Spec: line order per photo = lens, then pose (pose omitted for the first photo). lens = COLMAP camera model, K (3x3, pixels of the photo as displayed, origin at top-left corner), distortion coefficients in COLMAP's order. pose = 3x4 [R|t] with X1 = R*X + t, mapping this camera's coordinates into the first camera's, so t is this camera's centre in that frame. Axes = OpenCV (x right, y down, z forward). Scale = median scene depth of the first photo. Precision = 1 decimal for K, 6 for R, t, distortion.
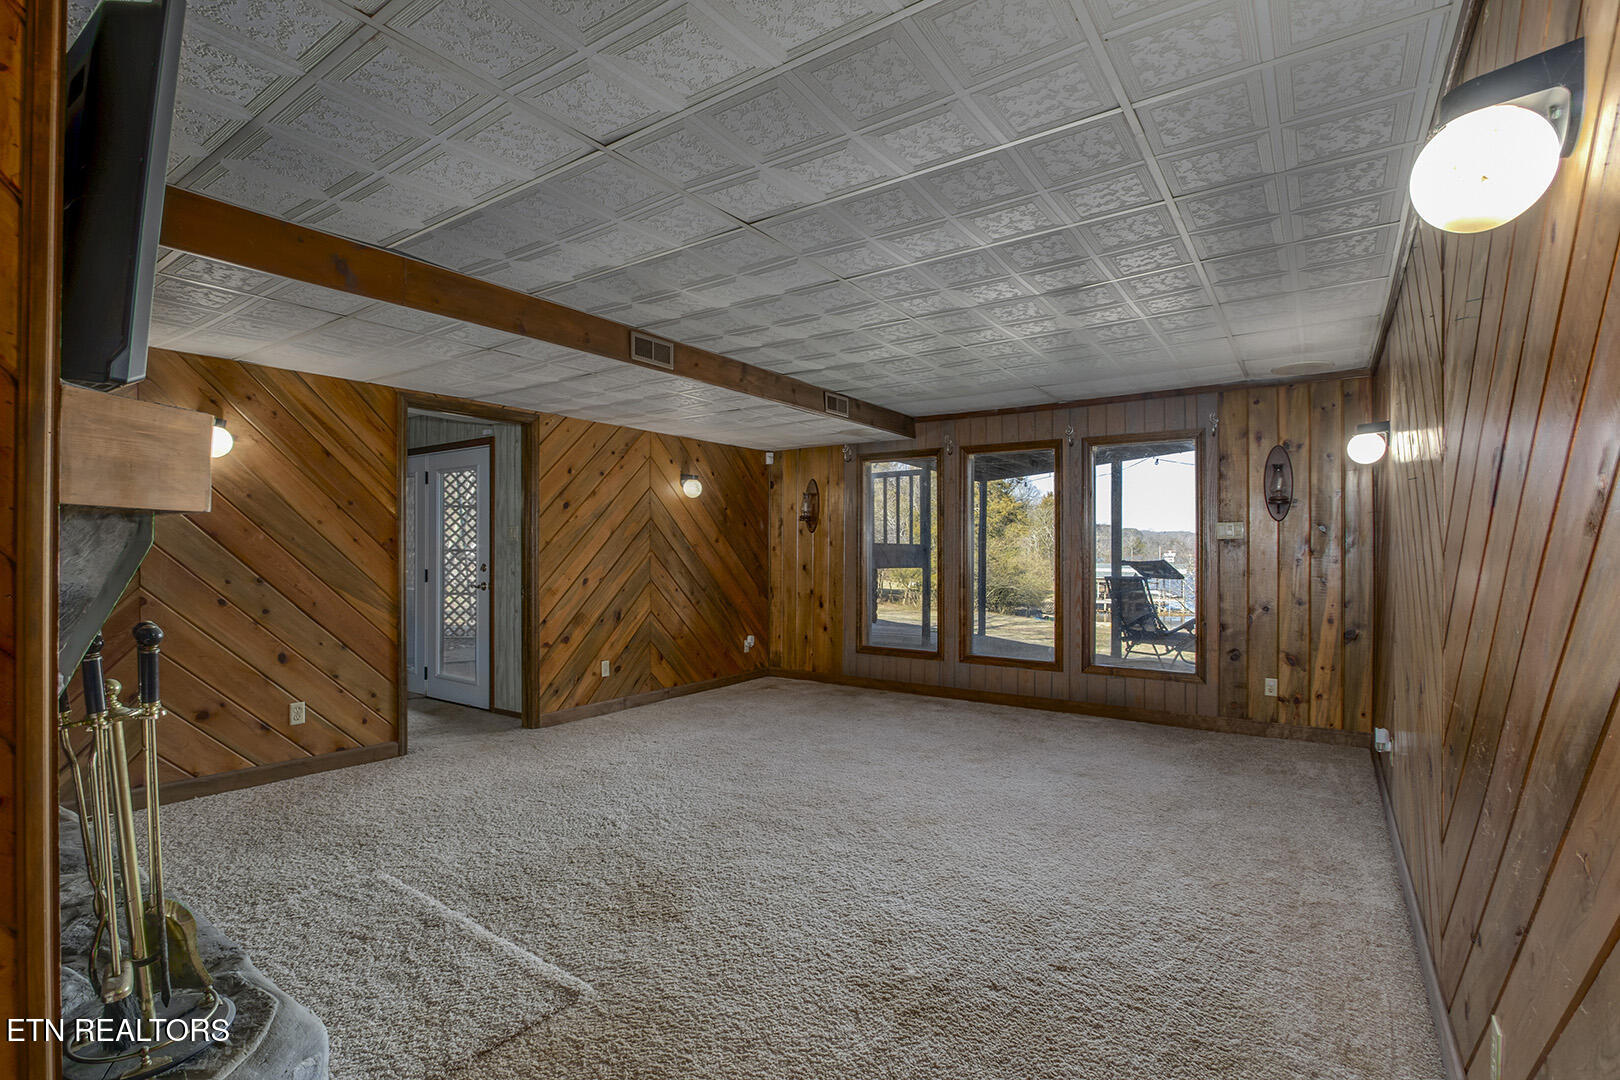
lens RADIAL K [[756.7, 0, 812.2], [0, 756.7, 549.7], [0, 0, 1]] dist [-0.029258, 0.006839]
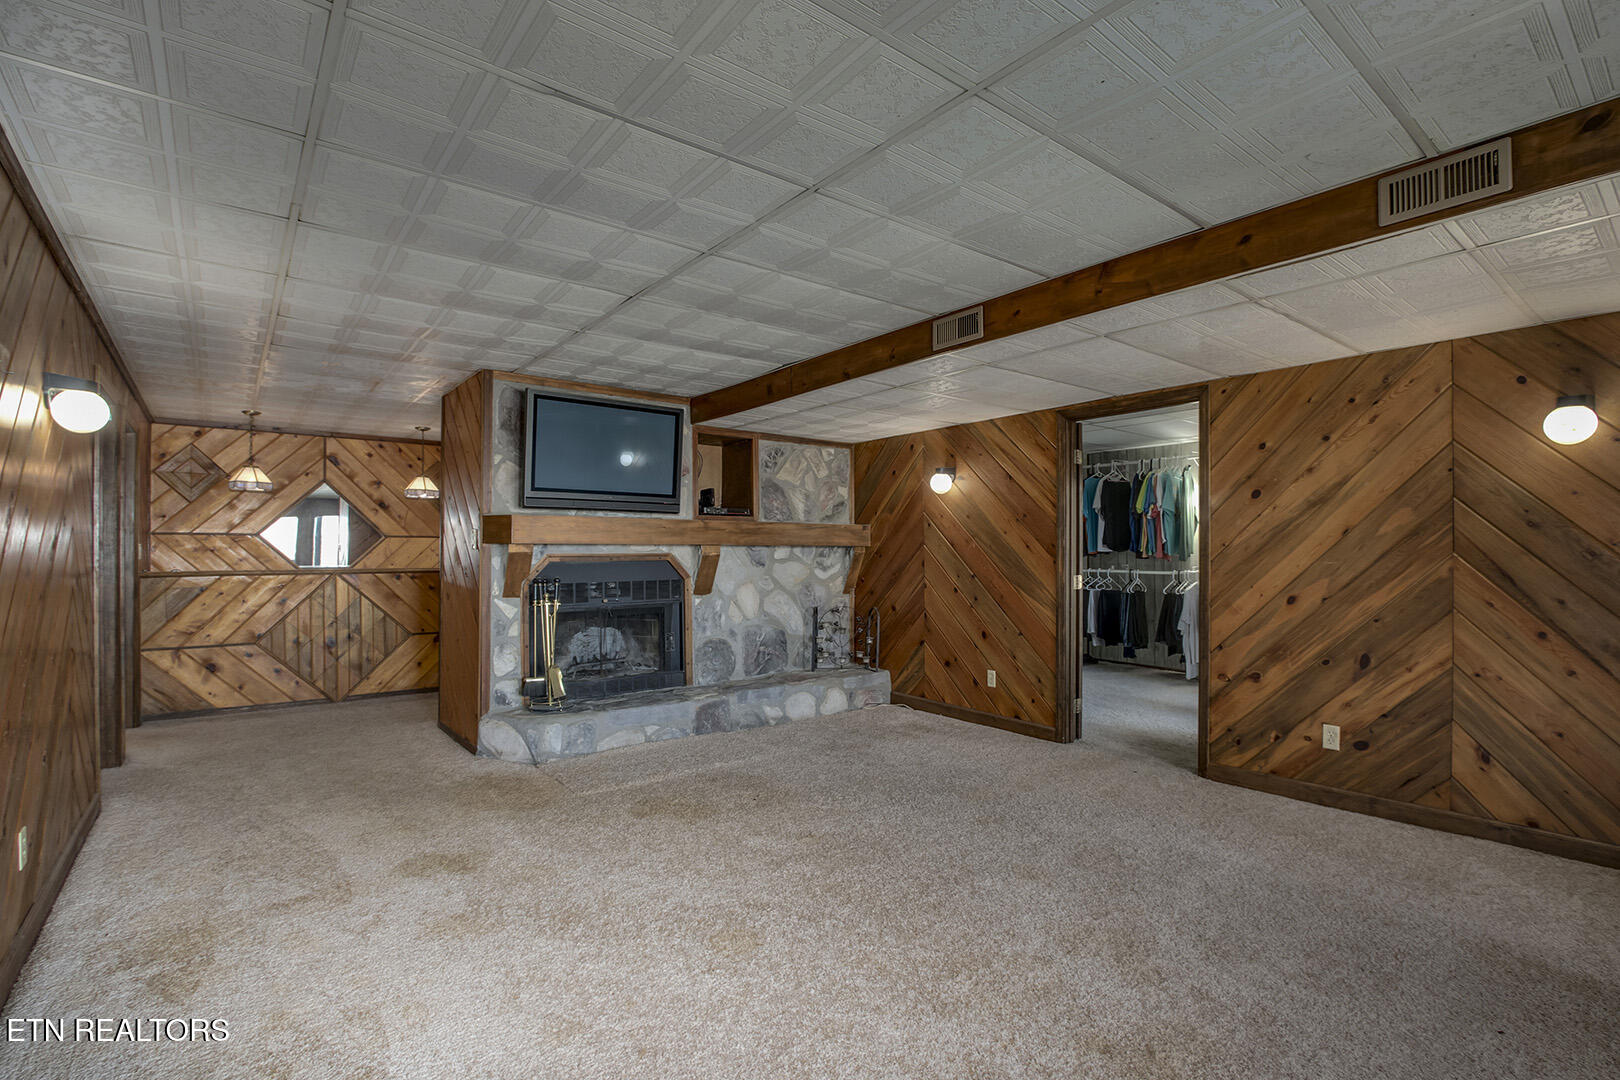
lens RADIAL K [[756.7, 0, 812.2], [0, 756.7, 549.7], [0, 0, 1]] dist [-0.029258, 0.006839]
pose [[-0.296921, -0.004261, -0.954893, 0.500736], [0.003549, 0.999978, -0.005565, -0.001548], [0.954895, -0.005042, -0.296900, 0.810851]]
